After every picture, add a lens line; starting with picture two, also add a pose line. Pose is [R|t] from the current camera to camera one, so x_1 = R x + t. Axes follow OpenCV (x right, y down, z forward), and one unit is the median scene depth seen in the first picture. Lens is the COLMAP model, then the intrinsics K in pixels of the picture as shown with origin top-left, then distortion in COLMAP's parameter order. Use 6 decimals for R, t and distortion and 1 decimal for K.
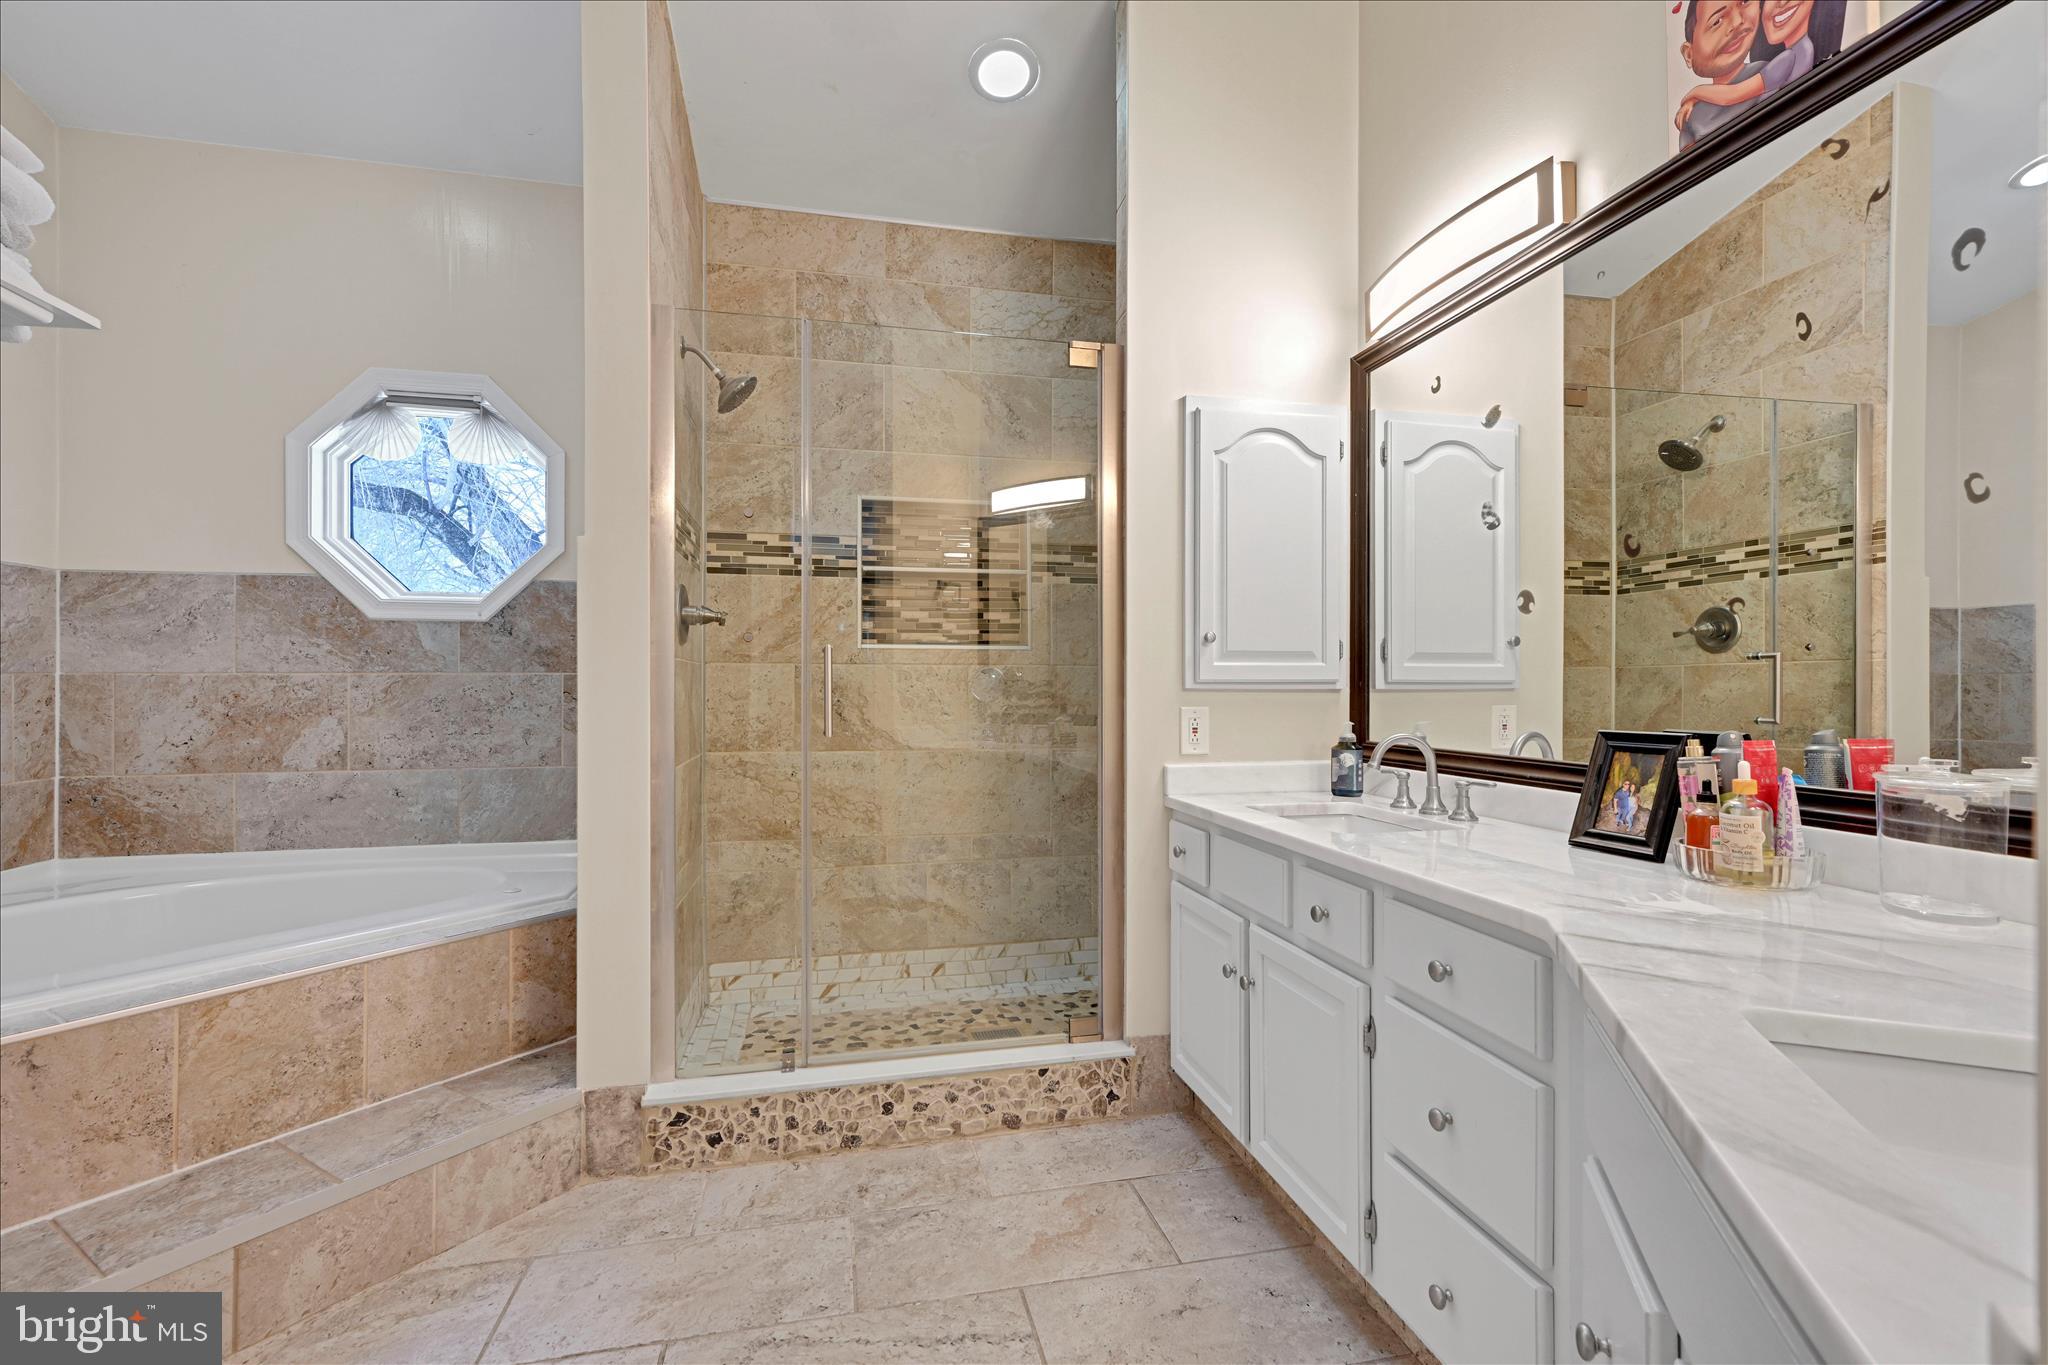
lens RADIAL K [[907.9, 0, 1026.6], [0, 907.9, 684.2], [0, 0, 1]] dist [0.003554, 0.000061]
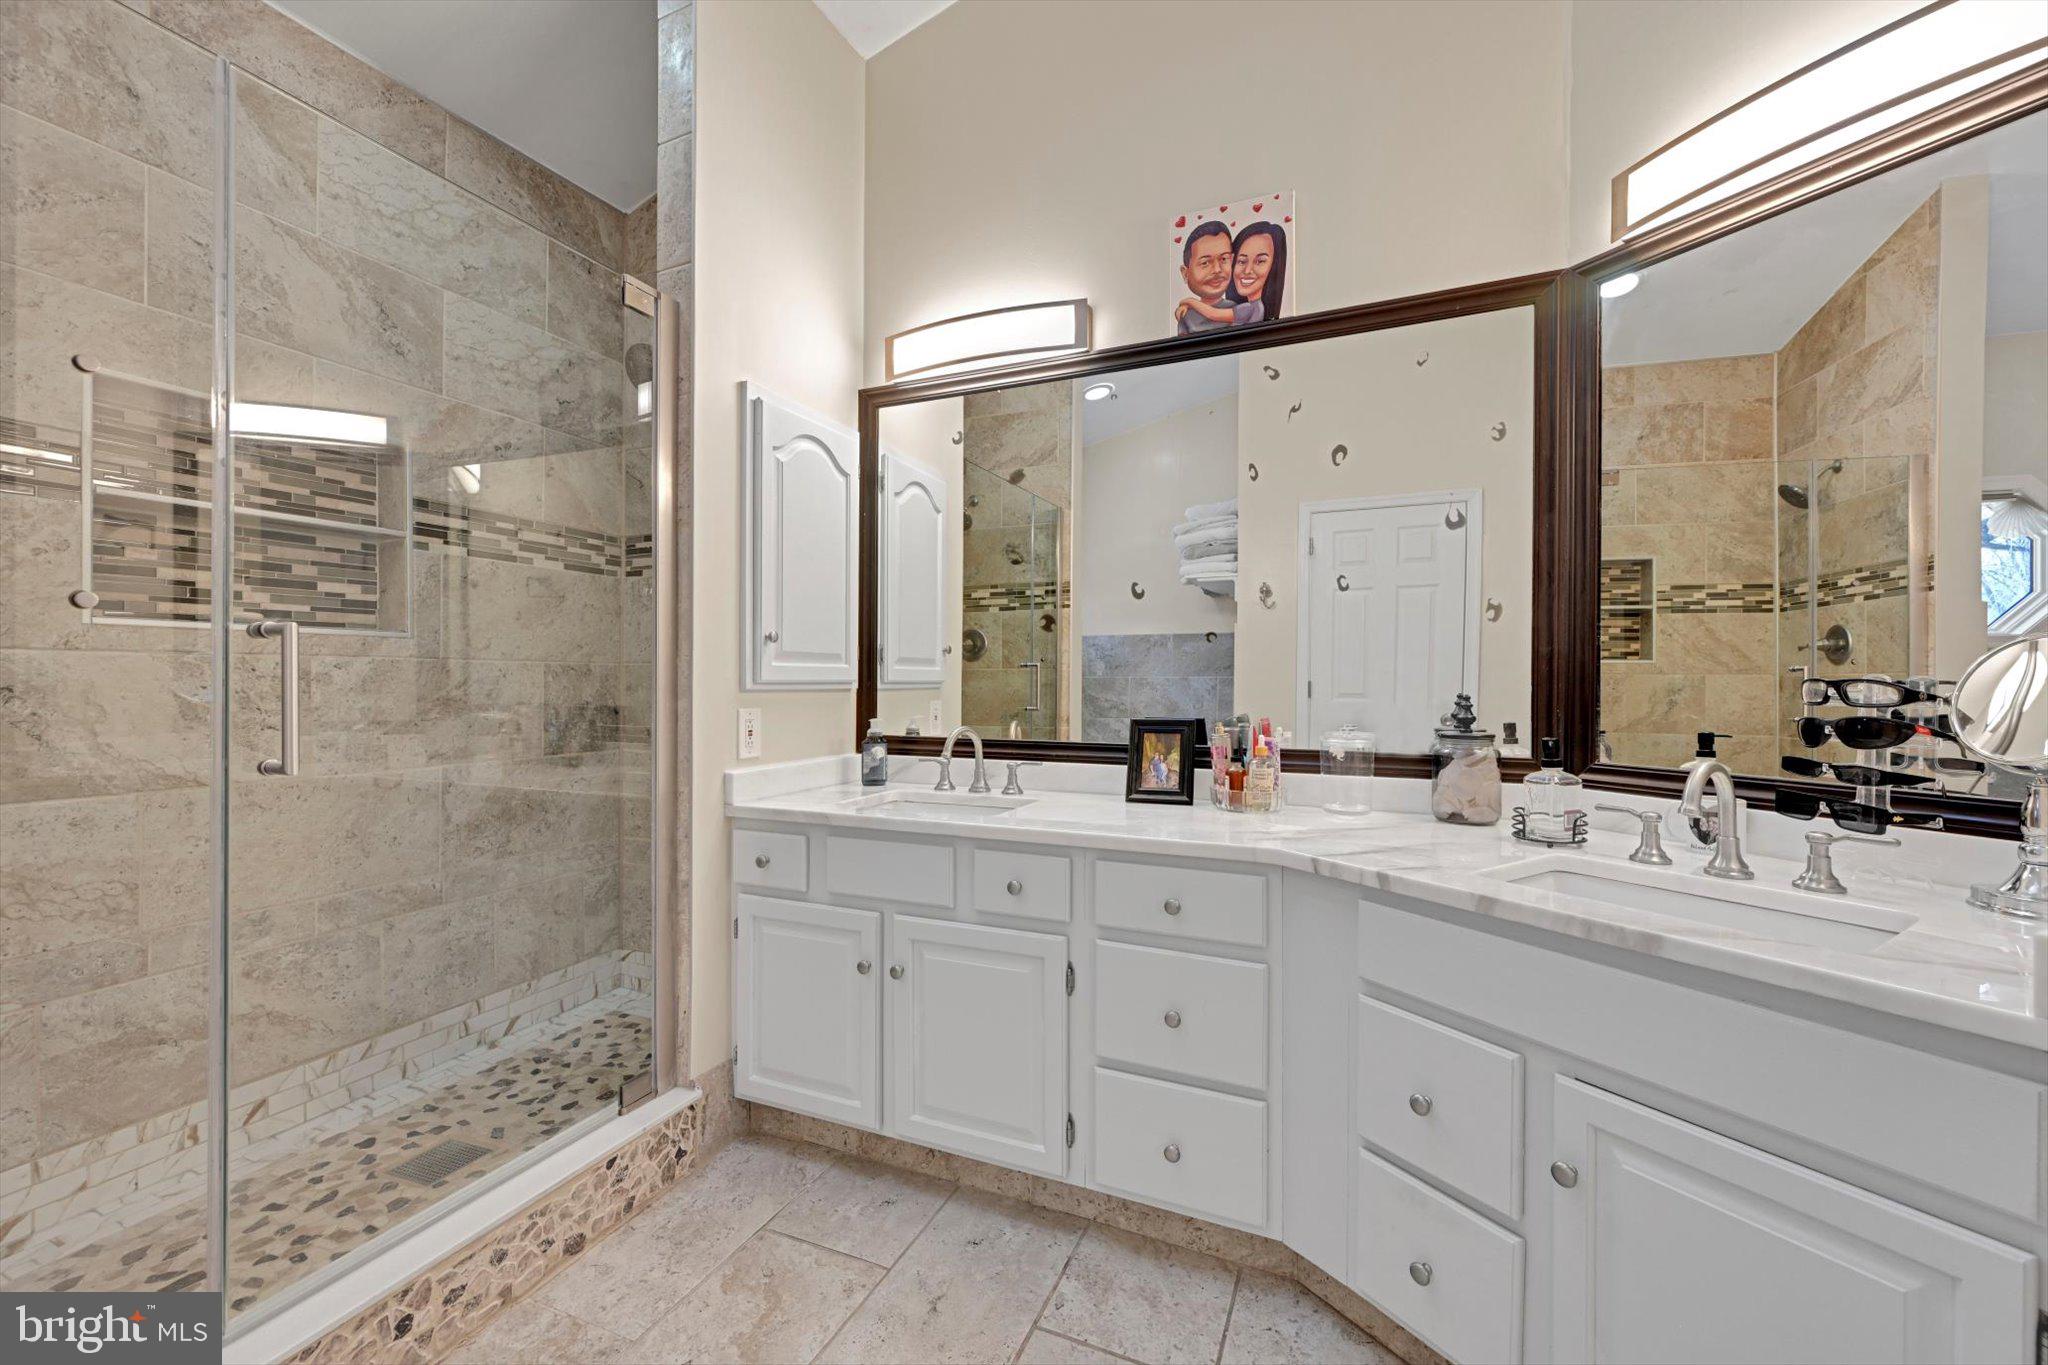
lens RADIAL K [[815.6, 0, 1024.8], [0, 815.6, 679.9], [0, 0, 1]] dist [0.002388, 0.000657]
pose [[0.588759, 0.001498, 0.808307, -0.343128], [-0.003161, 0.999995, 0.000449, -0.006791], [-0.808302, -0.002819, 0.588761, 0.261659]]
